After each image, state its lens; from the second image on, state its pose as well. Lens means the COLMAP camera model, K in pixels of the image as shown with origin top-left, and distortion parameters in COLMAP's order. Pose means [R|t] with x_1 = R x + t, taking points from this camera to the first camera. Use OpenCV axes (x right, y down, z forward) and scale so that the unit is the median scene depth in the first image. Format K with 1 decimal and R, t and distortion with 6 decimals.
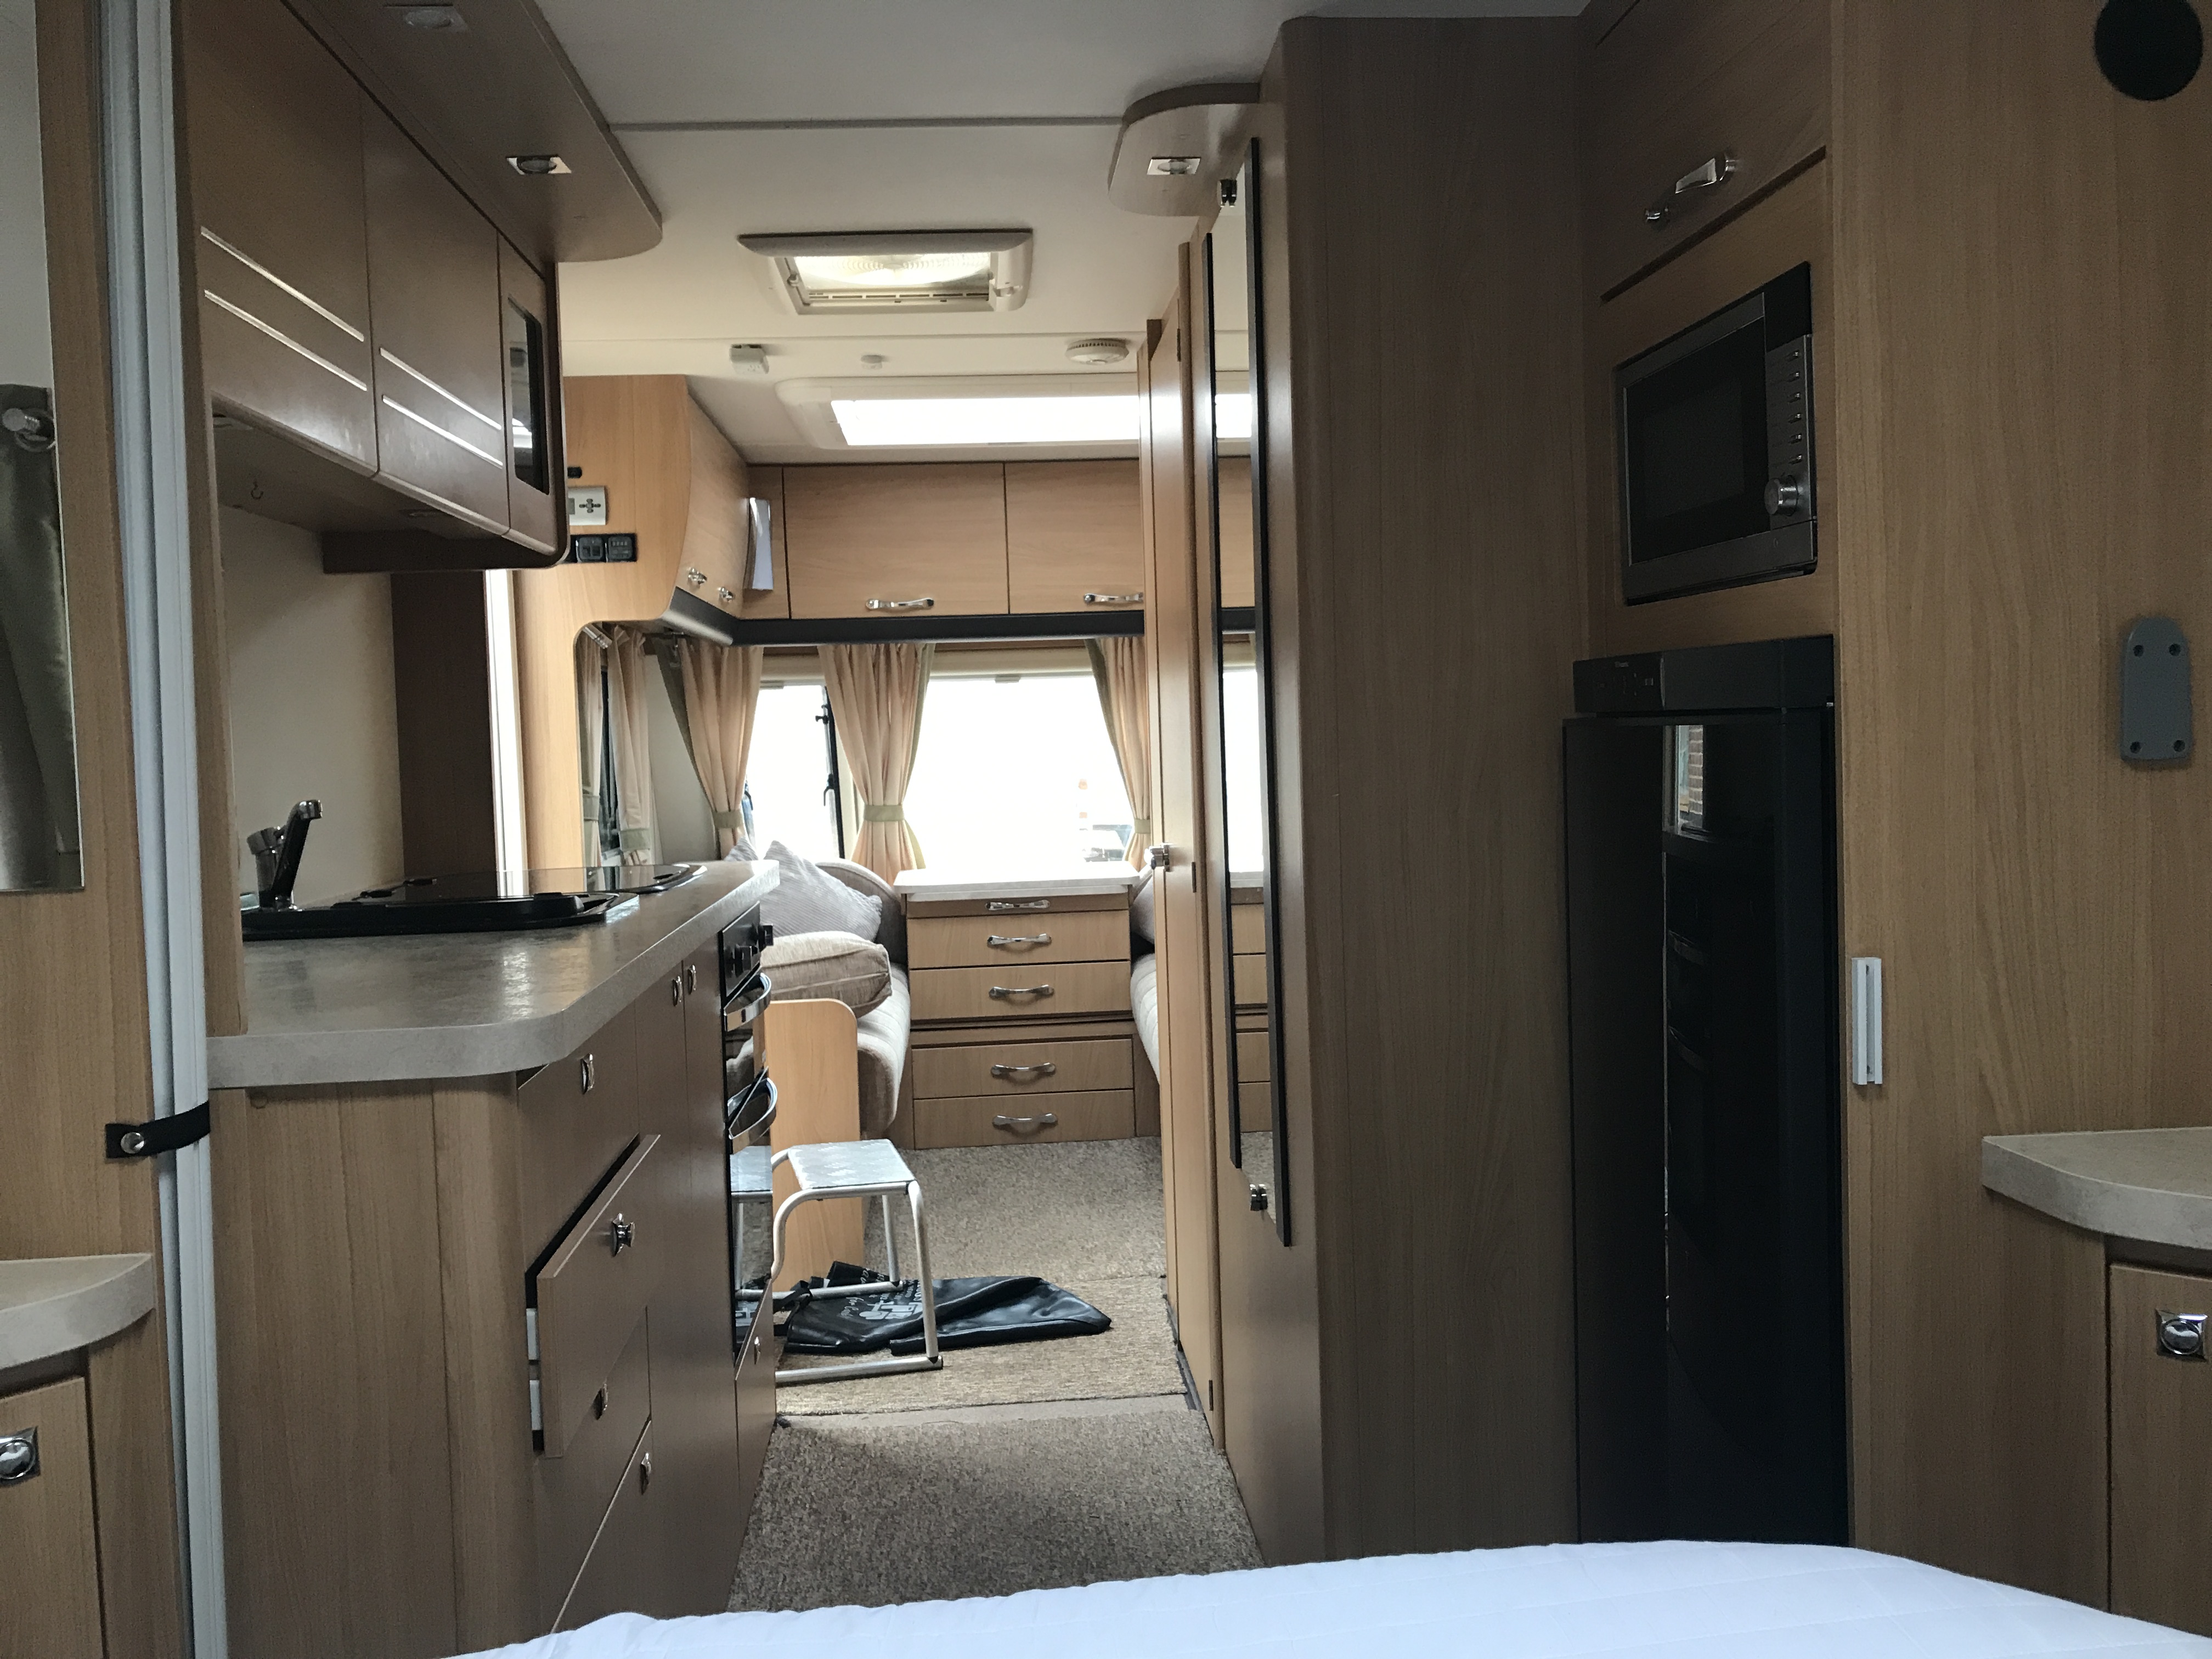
lens RADIAL K [[1814.7, 0, 1106.0], [0, 1814.7, 829.5], [0, 0, 1]] dist [0.013315, 0.007061]
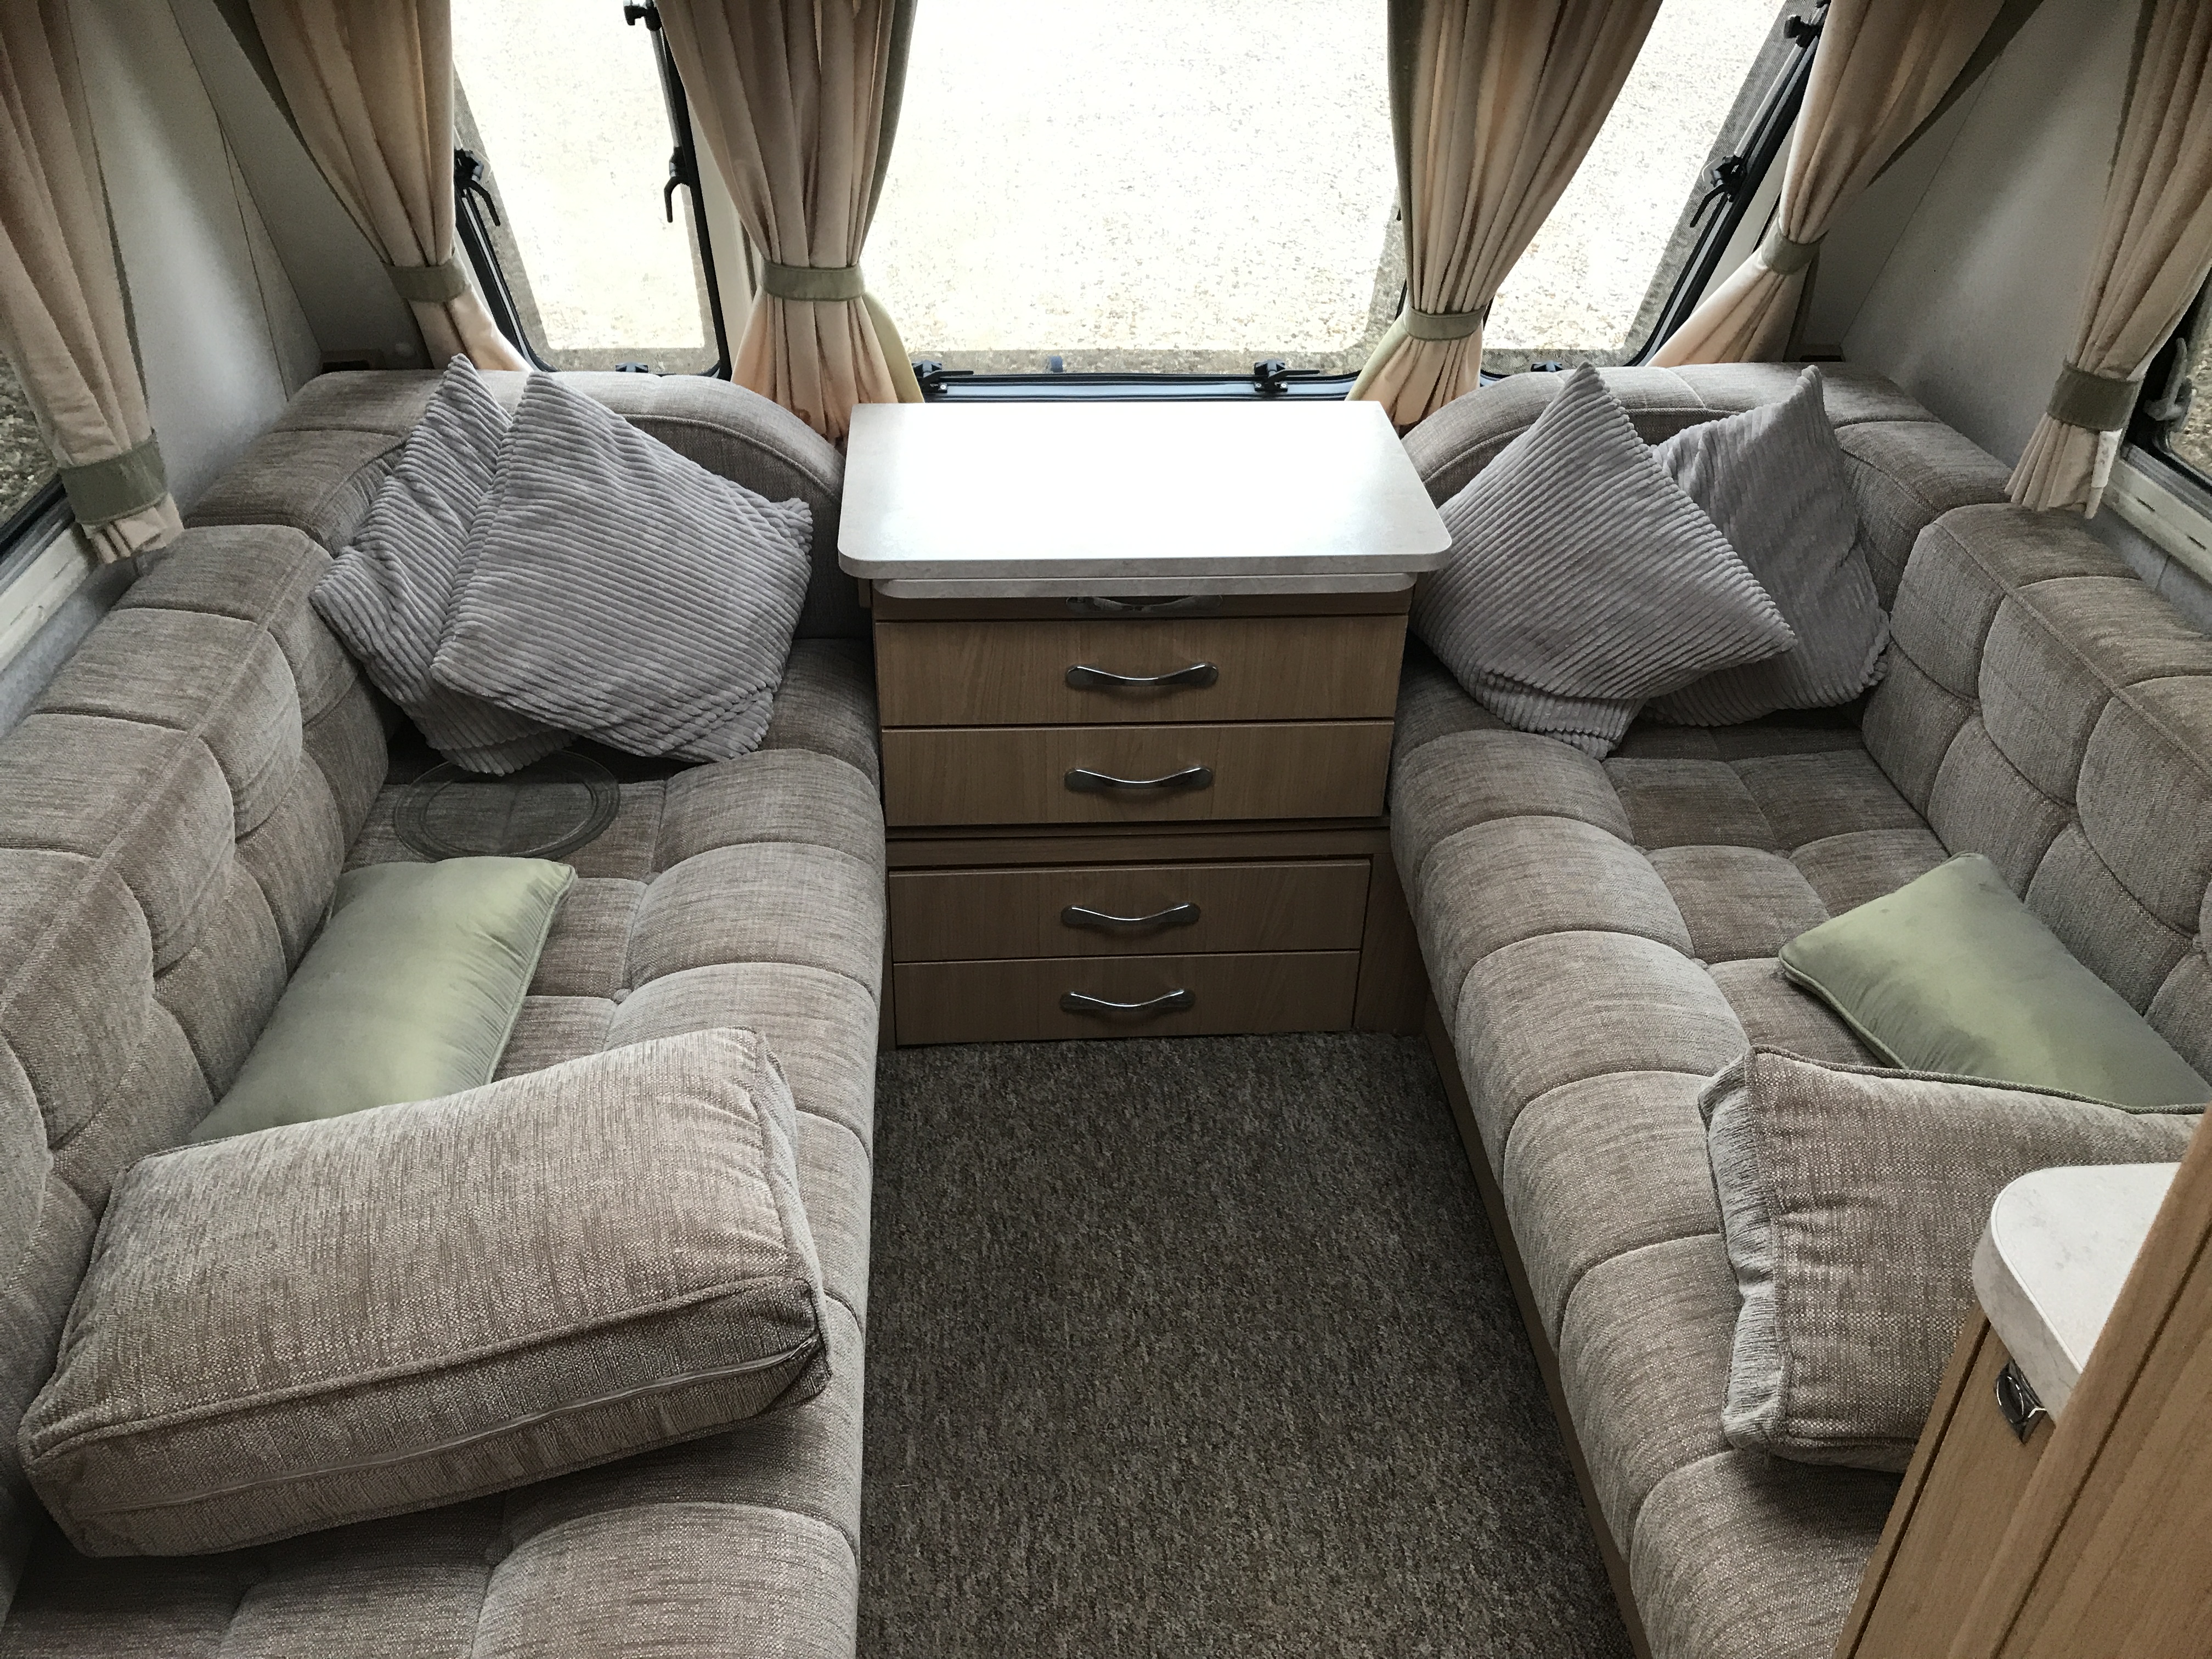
lens RADIAL K [[1814.7, 0, 1106.0], [0, 1814.7, 829.5], [0, 0, 1]] dist [0.013315, 0.007061]
pose [[0.998495, 0.042094, 0.035147, -0.064766], [-0.053956, 0.868589, 0.492587, -0.107454], [-0.009793, -0.493742, 0.869553, 0.578406]]
